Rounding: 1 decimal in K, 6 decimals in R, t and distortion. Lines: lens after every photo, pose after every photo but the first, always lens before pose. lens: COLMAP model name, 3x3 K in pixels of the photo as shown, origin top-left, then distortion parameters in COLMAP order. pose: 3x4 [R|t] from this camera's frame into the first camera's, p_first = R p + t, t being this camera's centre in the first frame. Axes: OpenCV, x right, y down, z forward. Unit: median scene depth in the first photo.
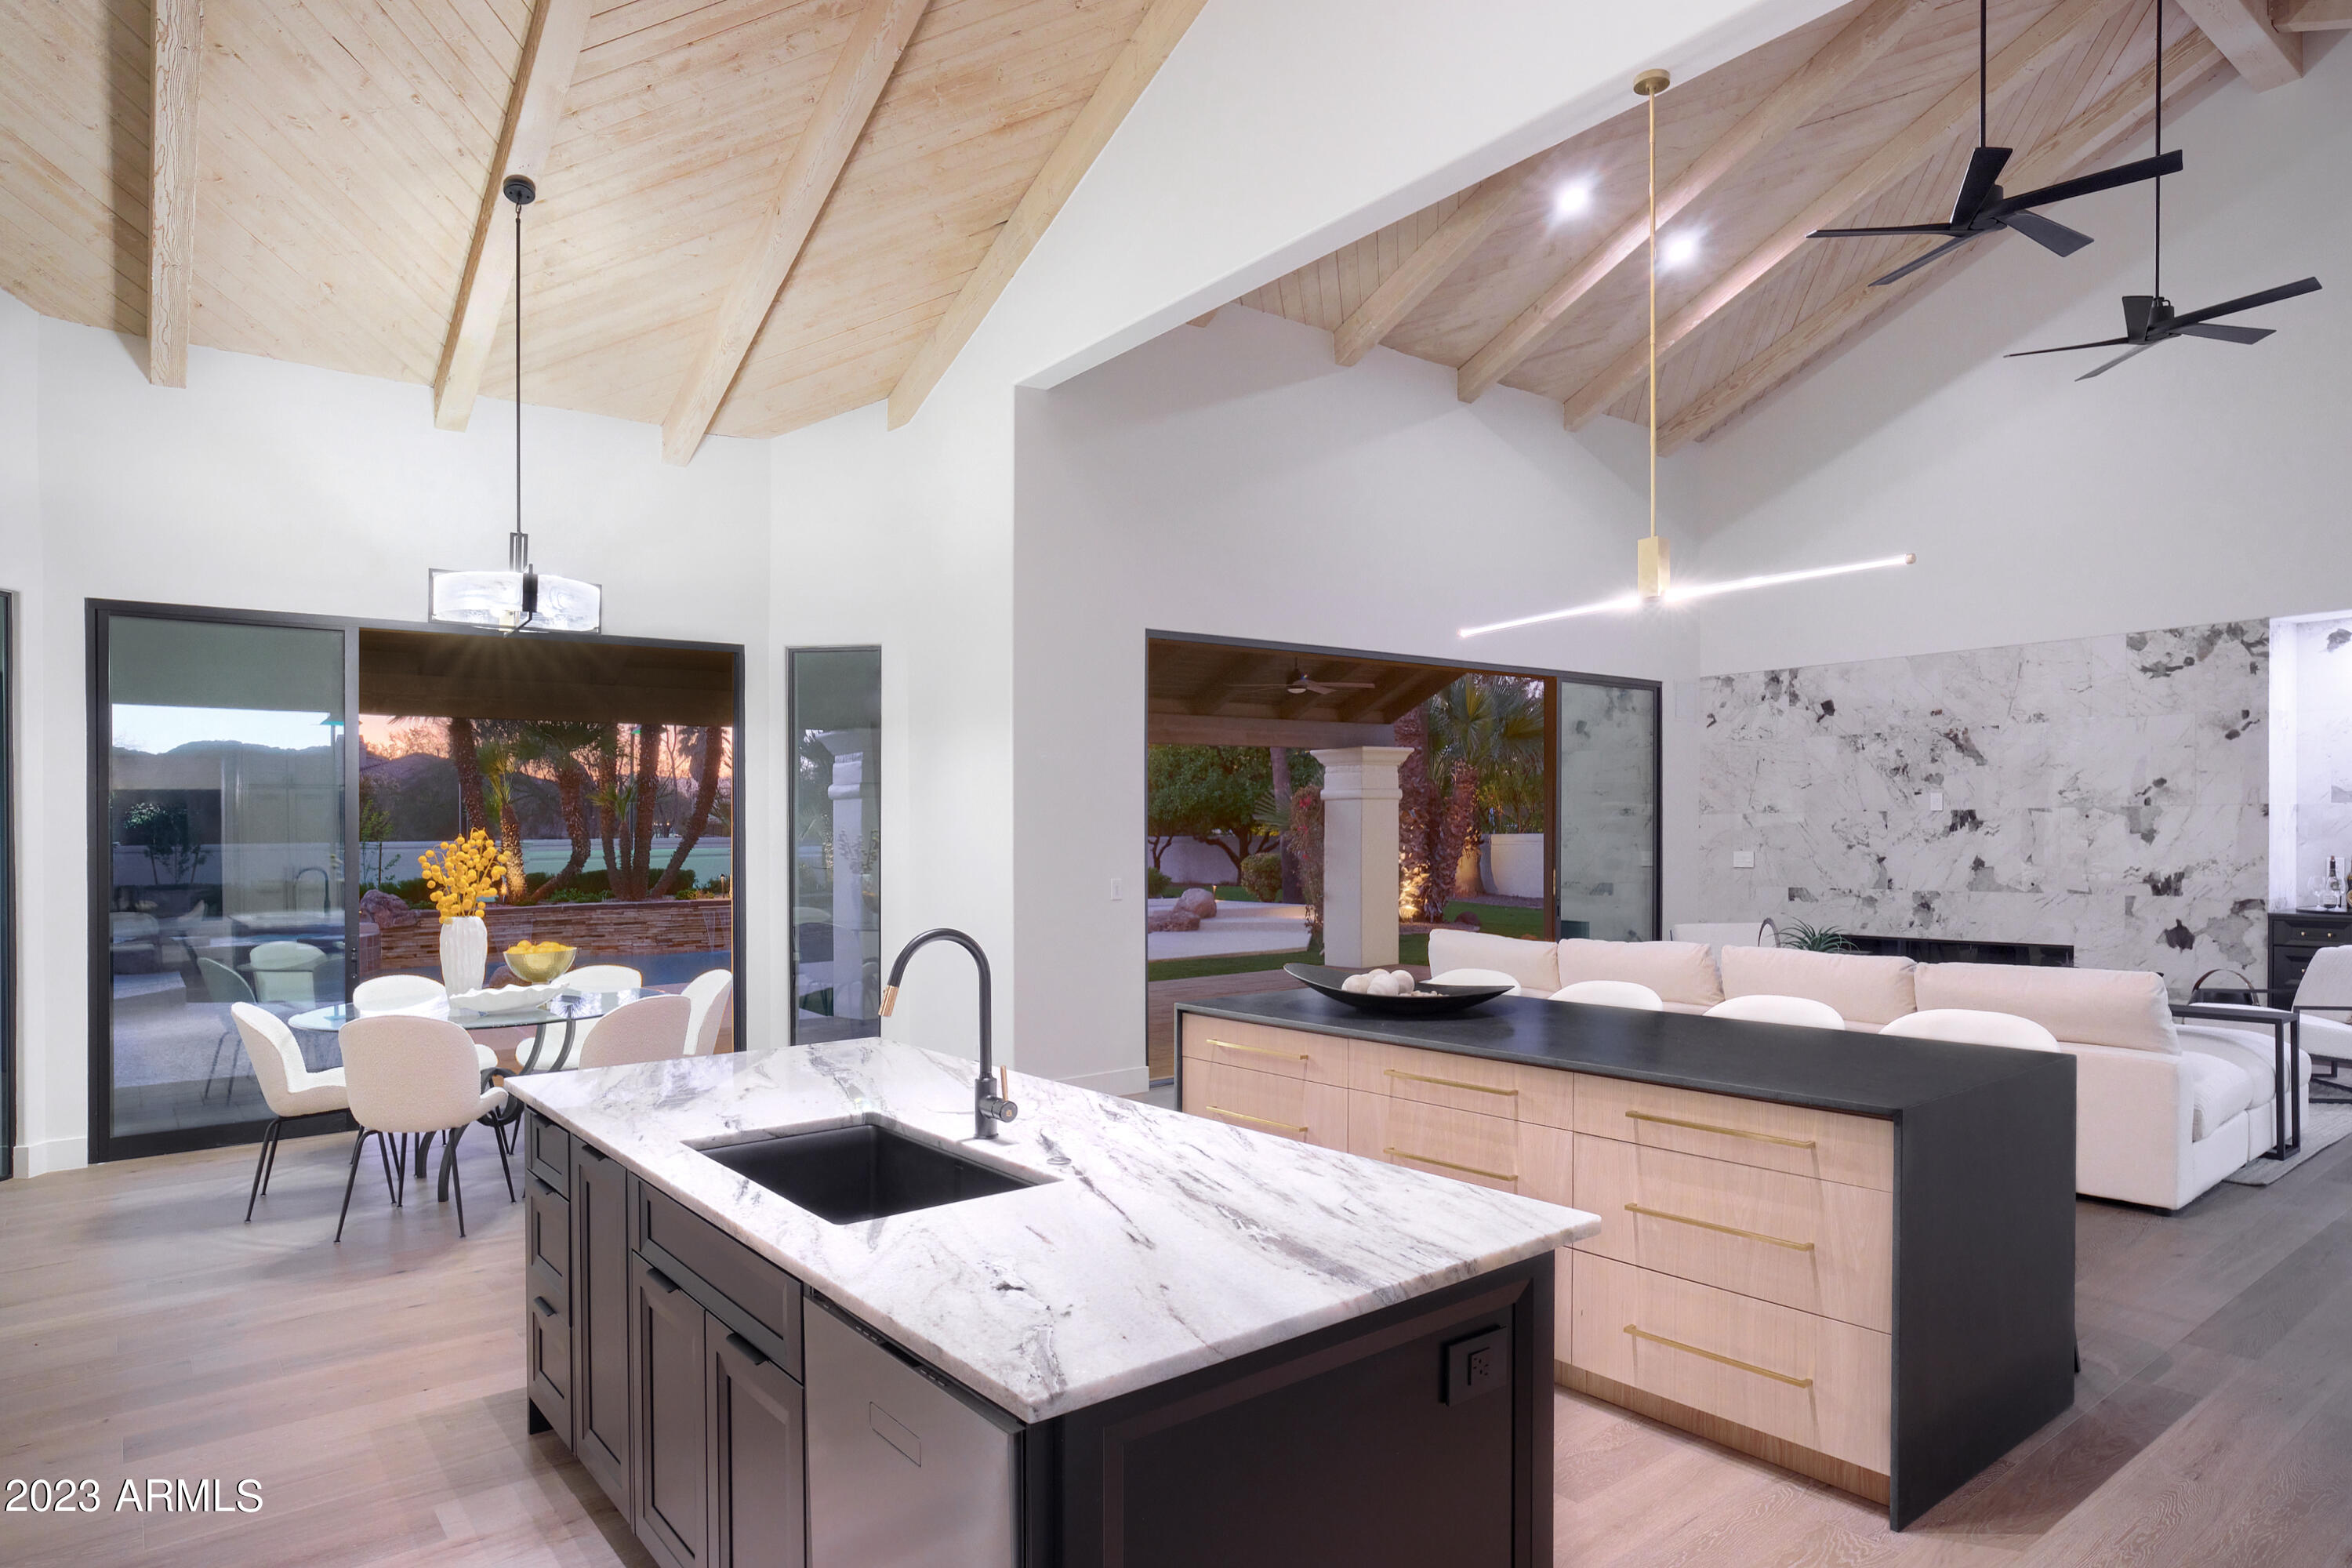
lens RADIAL K [[1375.7, 0, 1329.1], [0, 1375.7, 854.3], [0, 0, 1]] dist [-0.024740, 0.028563]
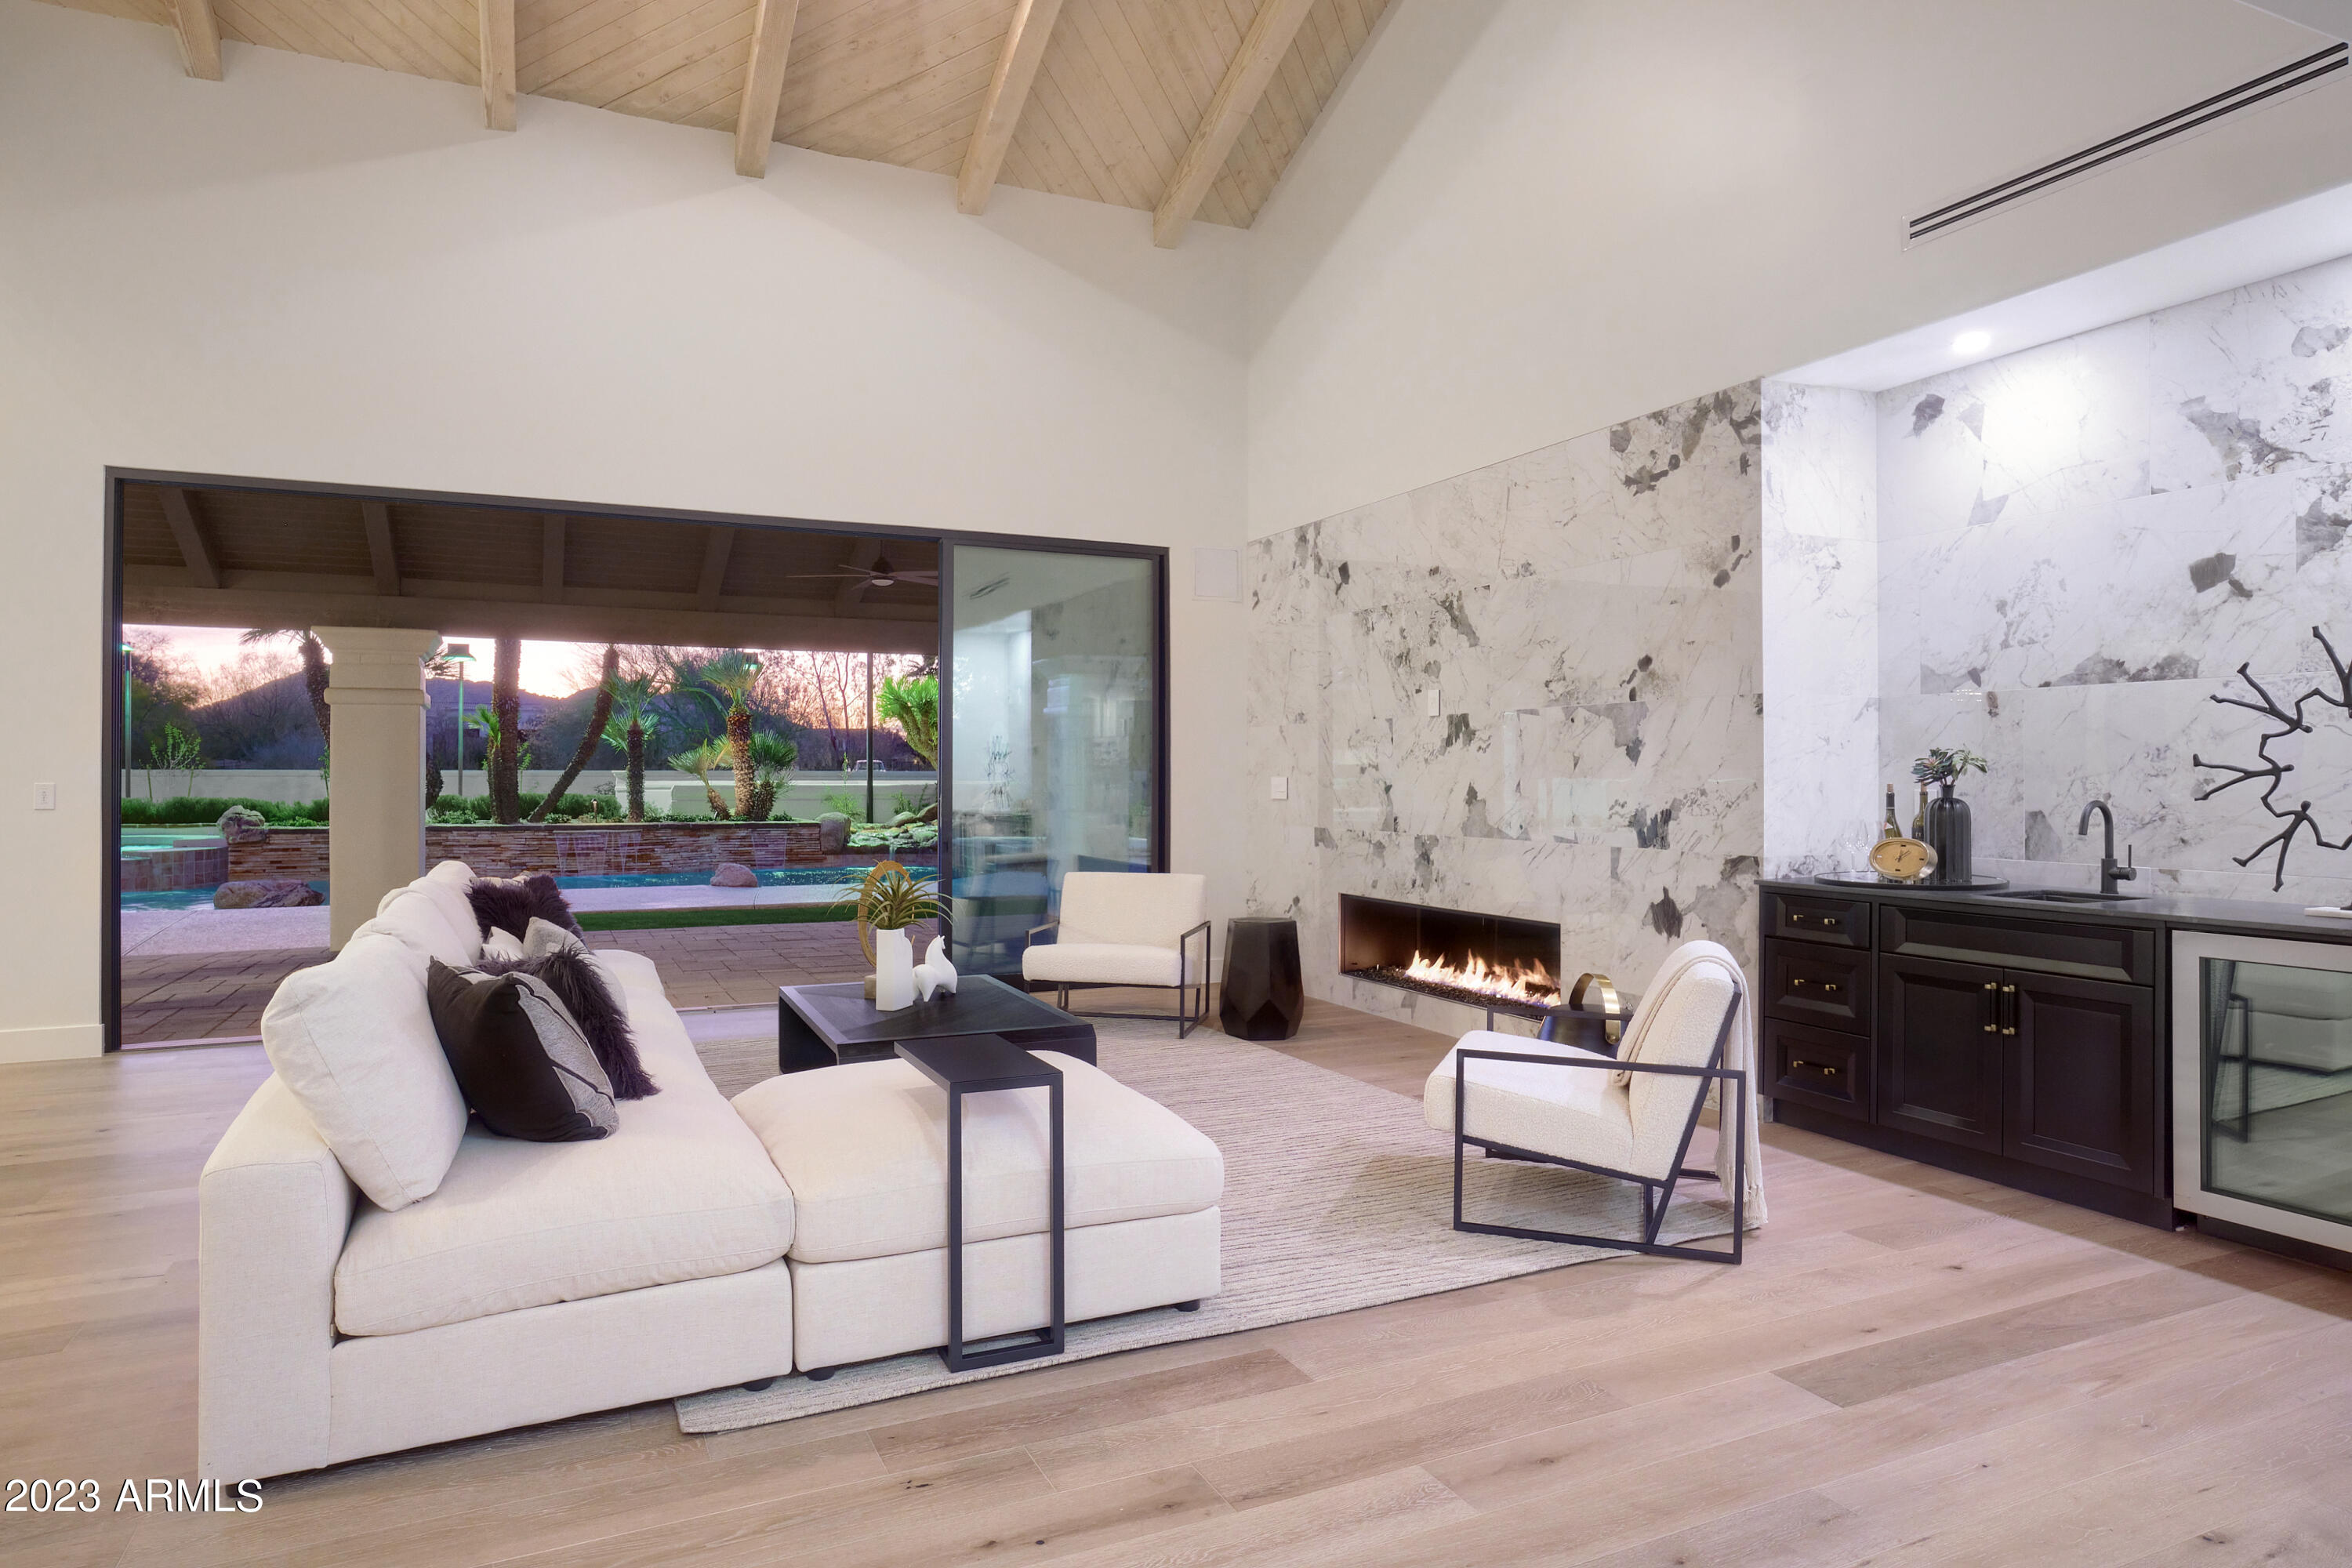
lens RADIAL K [[1389.2, 0, 1267.0], [0, 1389.2, 778.9], [0, 0, 1]] dist [-0.038786, 0.024281]
pose [[0.966500, 0.013104, -0.256333, 0.560062], [-0.017083, 0.999766, -0.013302, 0.009945], [0.256099, 0.017235, 0.966497, 0.331819]]
